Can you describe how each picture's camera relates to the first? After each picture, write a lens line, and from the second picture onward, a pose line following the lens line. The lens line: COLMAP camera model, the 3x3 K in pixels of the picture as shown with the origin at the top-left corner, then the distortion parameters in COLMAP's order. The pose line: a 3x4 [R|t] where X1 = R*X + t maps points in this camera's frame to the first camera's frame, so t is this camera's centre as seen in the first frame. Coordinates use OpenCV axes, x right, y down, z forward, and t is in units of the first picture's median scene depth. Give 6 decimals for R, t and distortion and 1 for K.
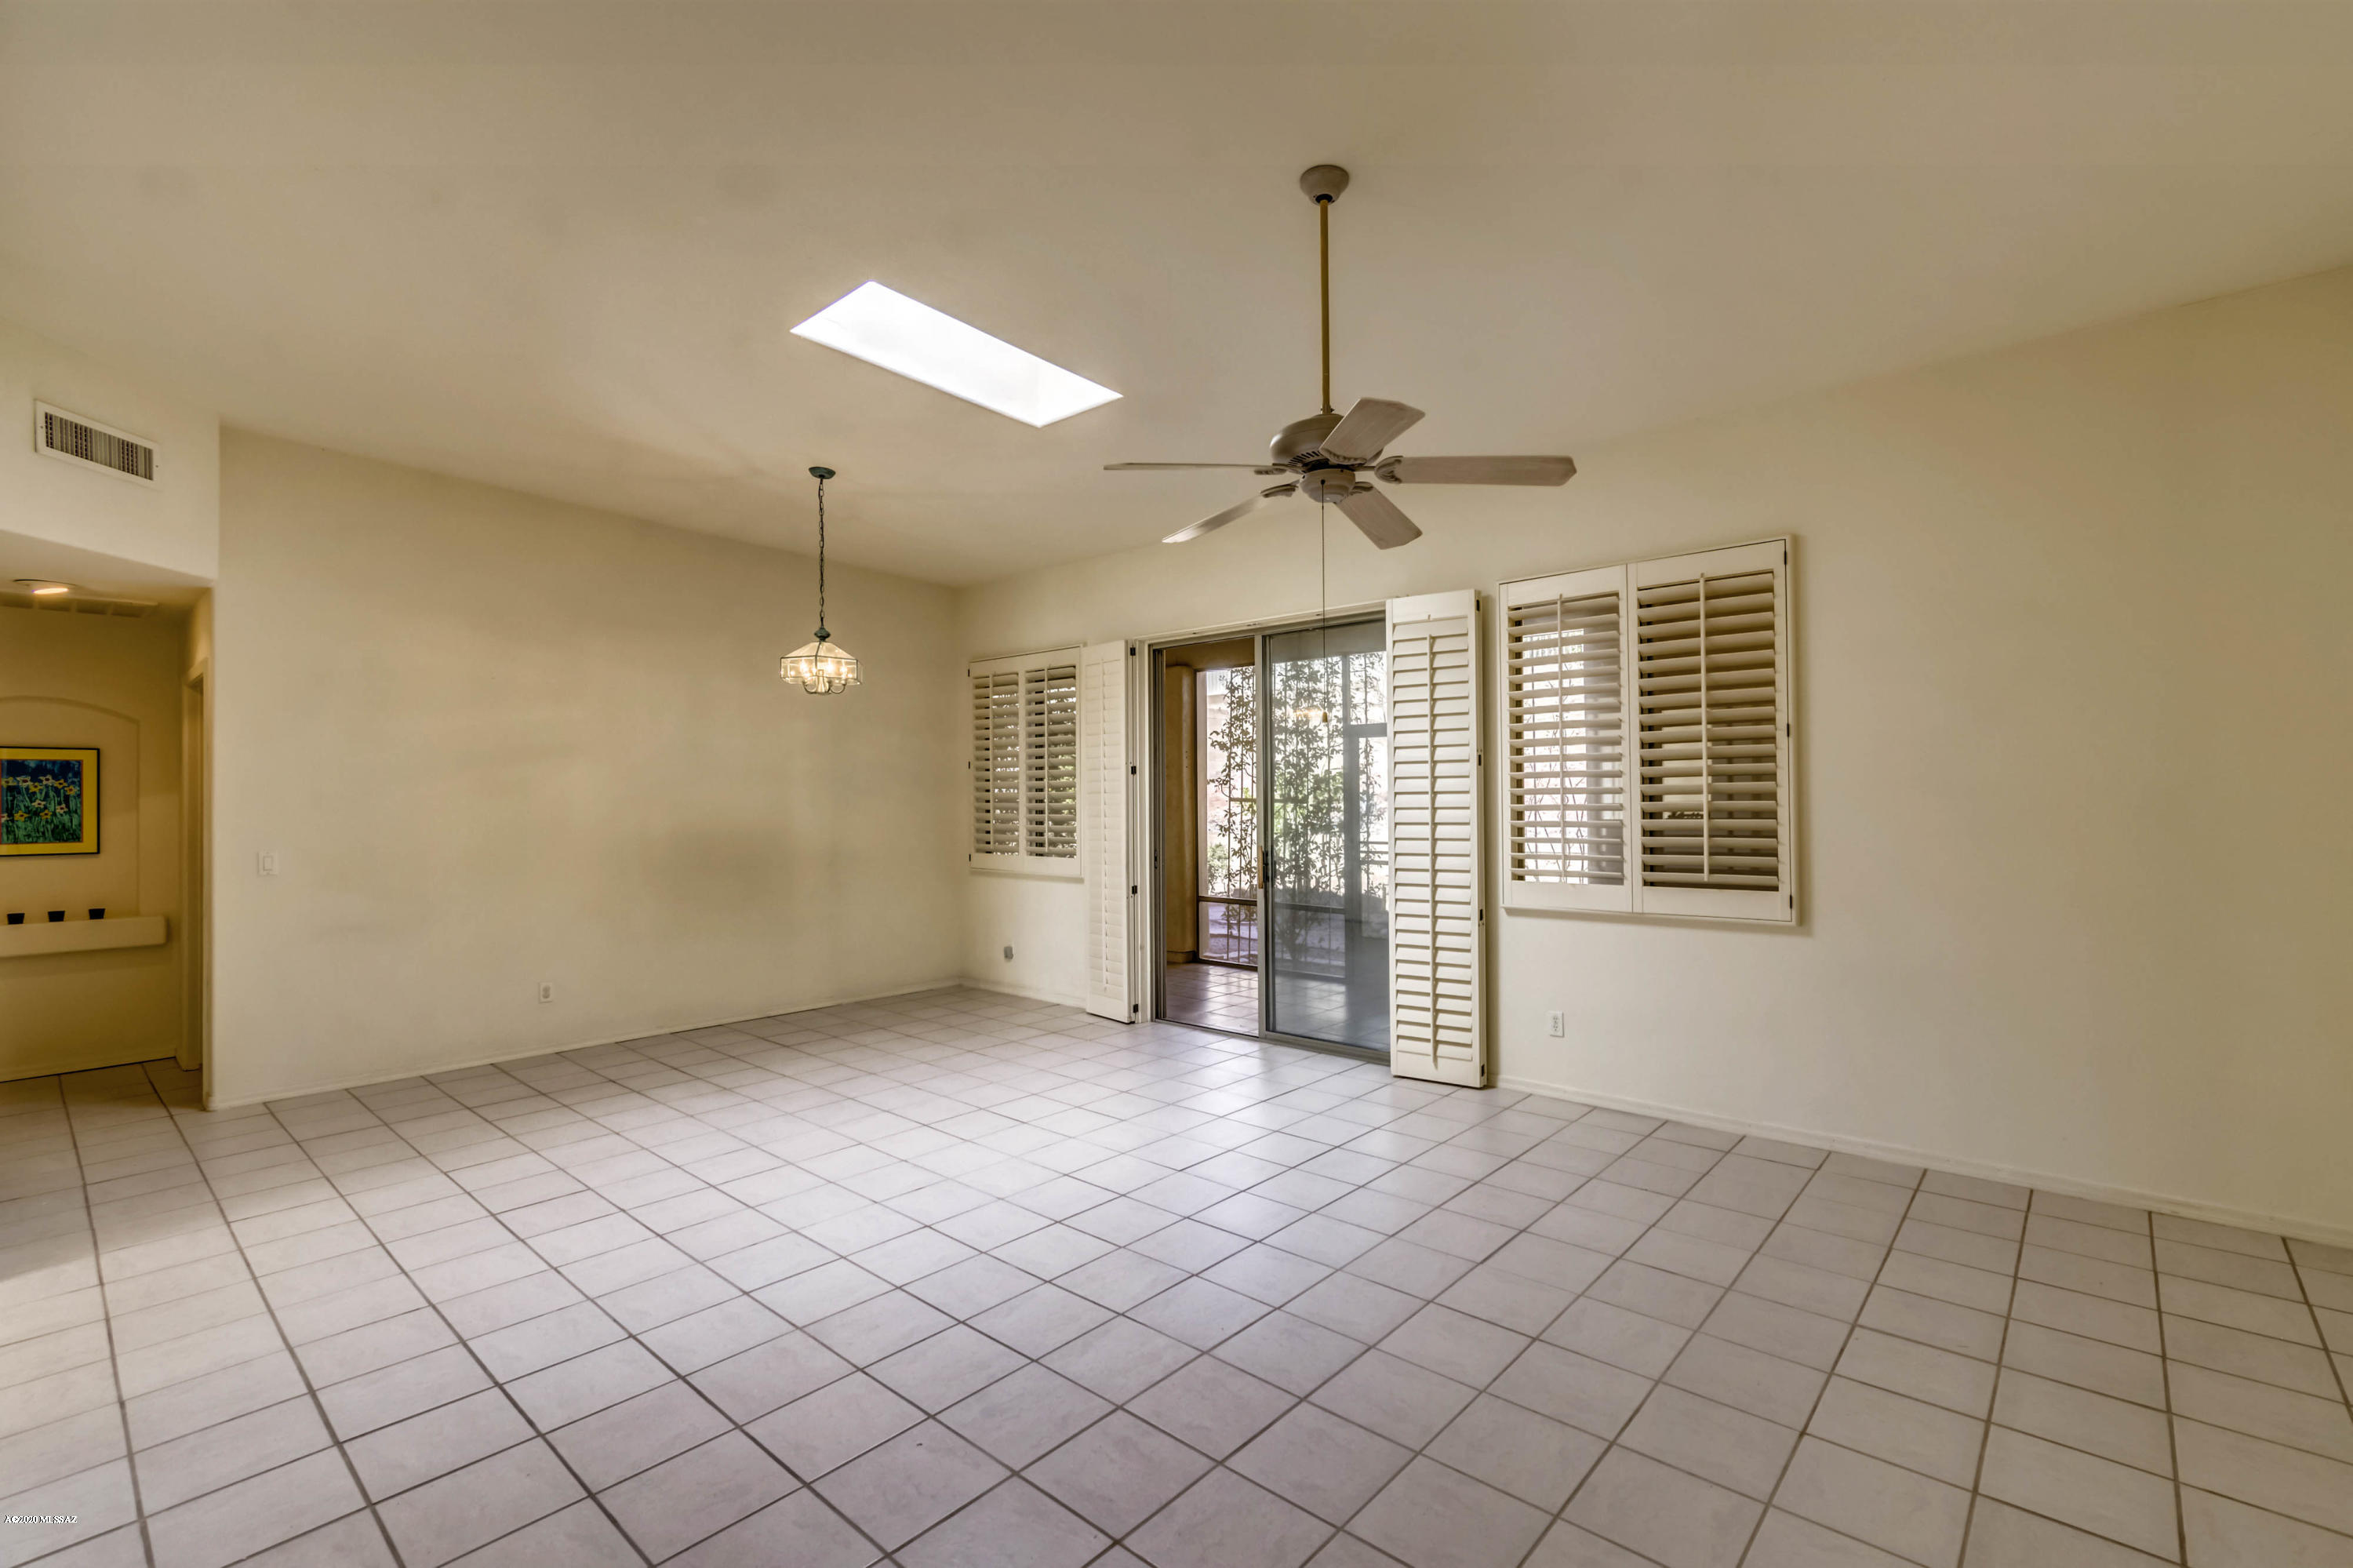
lens RADIAL K [[1040.2, 0, 1195.8], [0, 1040.2, 788.2], [0, 0, 1]] dist [0.003107, 0.000043]
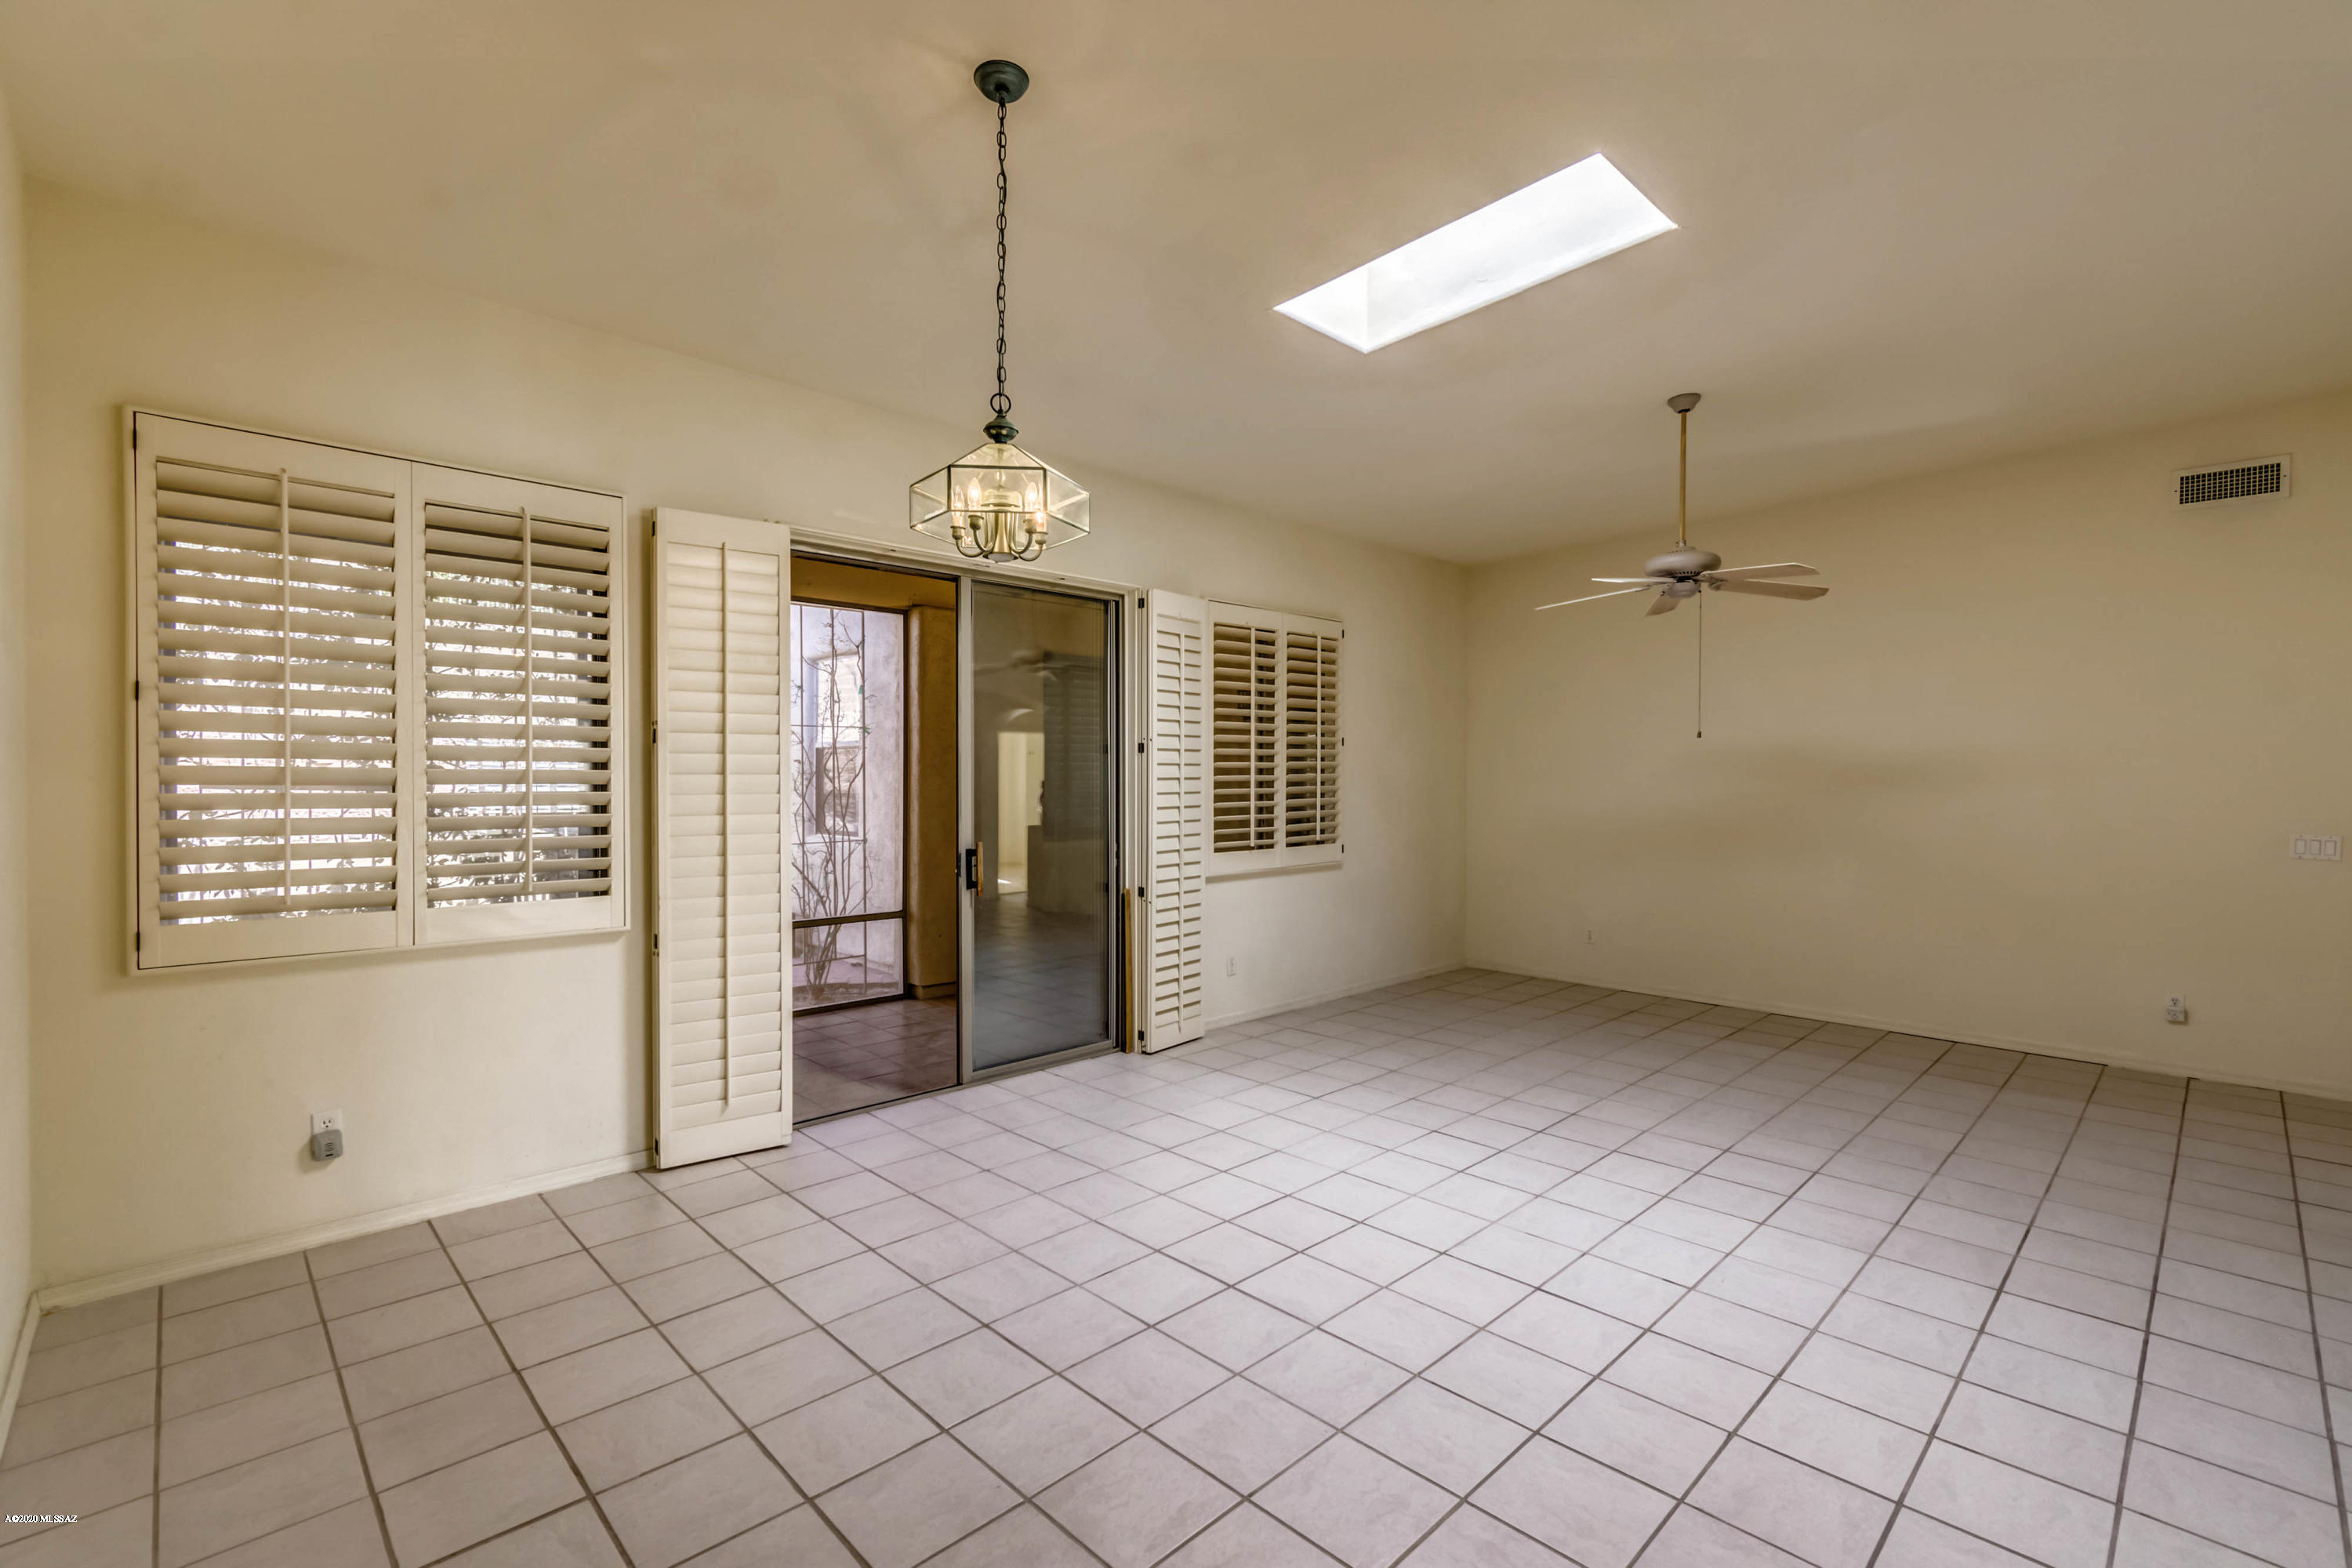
lens RADIAL K [[1039.7, 0, 1192.8], [0, 1039.7, 804.2], [0, 0, 1]] dist [0.003107, 0.000043]
pose [[0.069136, -0.015414, 0.997488, -1.018307], [-0.007423, 0.999845, 0.015965, 0.016048], [-0.997580, -0.008508, 0.069011, 1.094456]]
